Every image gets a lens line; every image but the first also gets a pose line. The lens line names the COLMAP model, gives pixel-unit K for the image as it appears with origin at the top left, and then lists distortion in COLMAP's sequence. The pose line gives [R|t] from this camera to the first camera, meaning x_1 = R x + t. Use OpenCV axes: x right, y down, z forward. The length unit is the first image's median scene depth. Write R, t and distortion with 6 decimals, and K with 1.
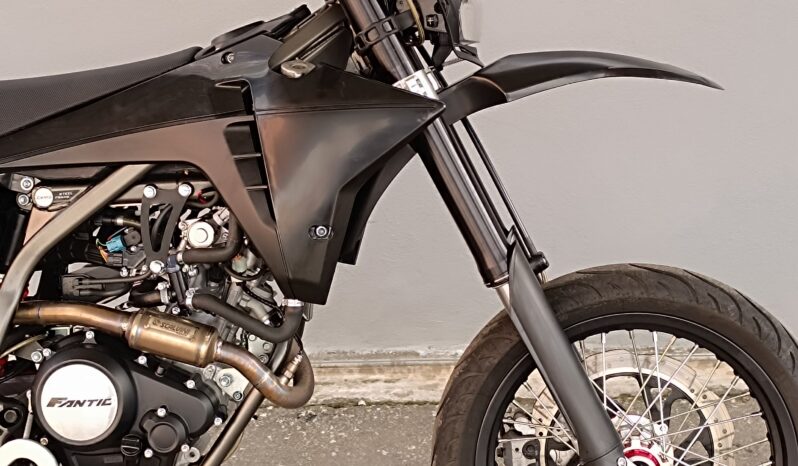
lens RADIAL K [[1465.2, 0, 395.3], [0, 1465.2, 211.8], [0, 0, 1]] dist [0.110287, 0.000000]
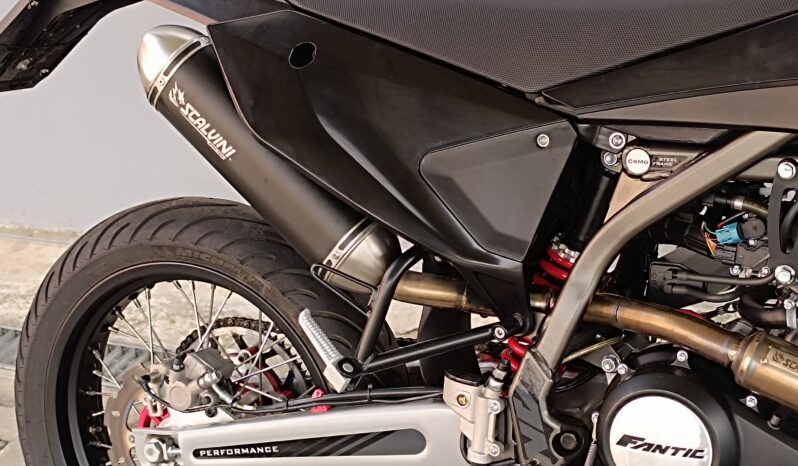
lens RADIAL K [[1465.2, 0, 384.8], [0, 1465.2, 227.7], [0, 0, 1]] dist [0.110287, 0.000000]
pose [[0.920480, 0.116695, -0.372960, -0.076864], [-0.074064, 0.989171, 0.126709, -0.061427], [0.383708, -0.089010, 0.919155, 0.272337]]
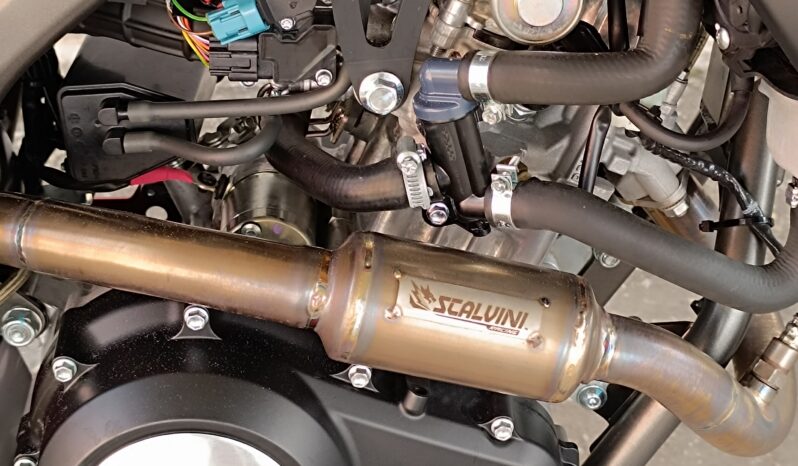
lens RADIAL K [[1465.2, 0, 402.3], [0, 1465.2, 230.4], [0, 0, 1]] dist [0.110287, 0.000000]
pose [[0.993071, -0.063326, 0.098997, -0.191923], [0.018254, 0.915292, 0.402376, -0.062370], [-0.116092, -0.397781, 0.910106, 0.704912]]
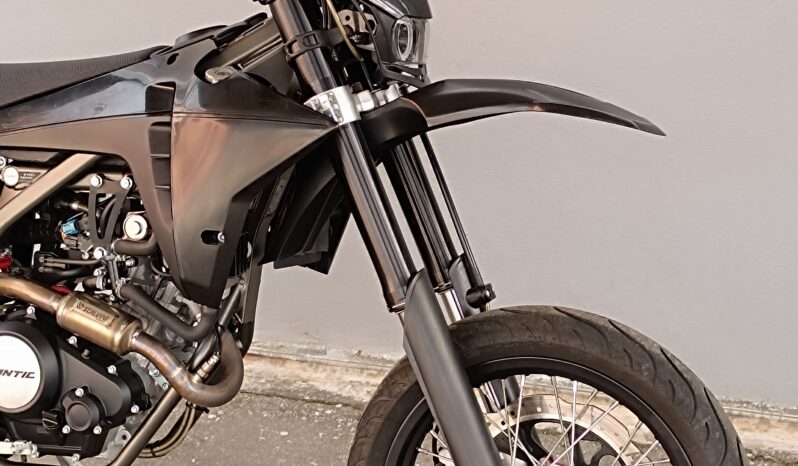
lens RADIAL K [[1465.2, 0, 396.3], [0, 1465.2, 220.1], [0, 0, 1]] dist [0.110287, 0.000000]
pose [[0.955495, 0.108285, -0.274414, 0.323891], [-0.105763, 0.994101, 0.024014, -0.033416], [0.275396, 0.006077, 0.961312, 0.055501]]
